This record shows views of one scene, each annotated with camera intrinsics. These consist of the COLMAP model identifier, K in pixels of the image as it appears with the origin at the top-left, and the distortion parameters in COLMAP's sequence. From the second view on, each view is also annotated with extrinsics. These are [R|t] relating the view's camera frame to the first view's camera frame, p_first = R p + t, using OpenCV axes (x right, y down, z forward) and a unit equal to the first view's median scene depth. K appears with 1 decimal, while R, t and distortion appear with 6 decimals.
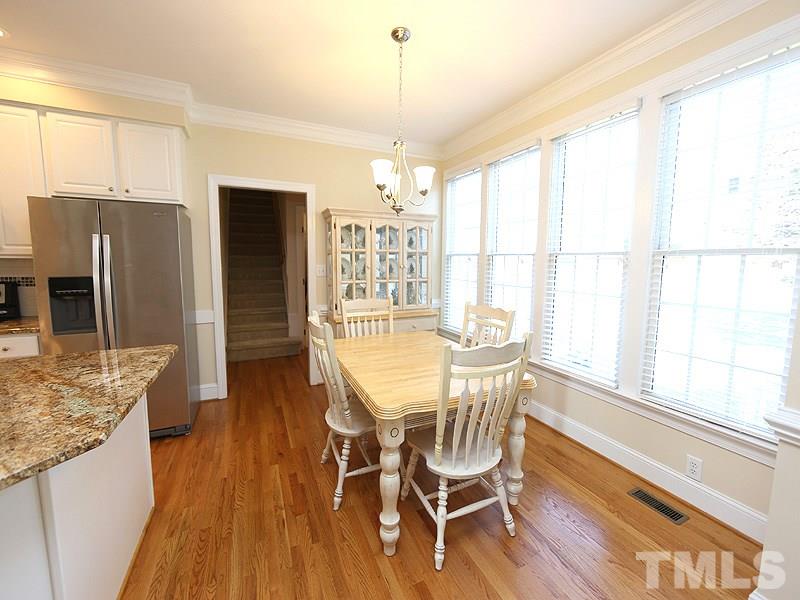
lens RADIAL K [[319.7, 0, 396.7], [0, 319.7, 296.5], [0, 0, 1]] dist [-0.002474, -0.000120]
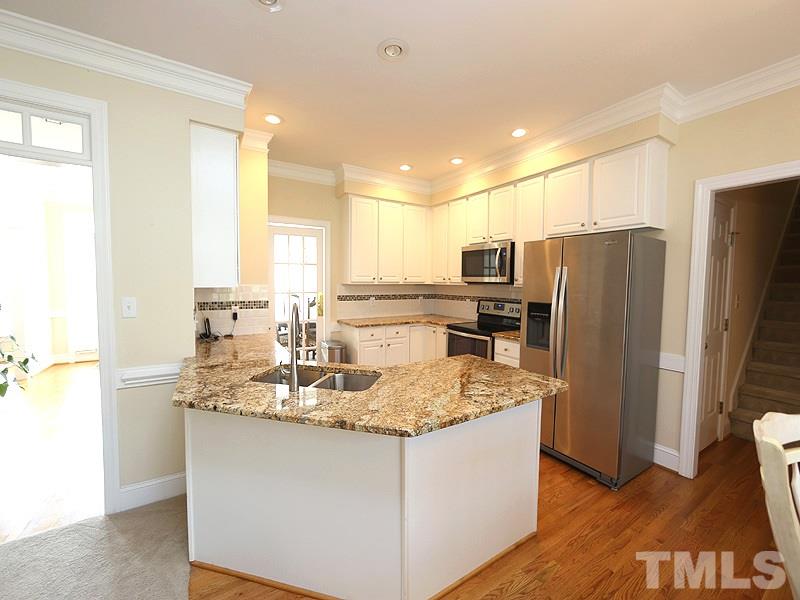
lens RADIAL K [[319.7, 0, 396.7], [0, 319.7, 296.5], [0, 0, 1]] dist [-0.002474, -0.000120]
pose [[0.110859, 0.049754, -0.992590, 0.137014], [-0.120527, 0.992047, 0.036265, -0.060189], [0.986501, 0.115614, 0.115974, 0.296411]]
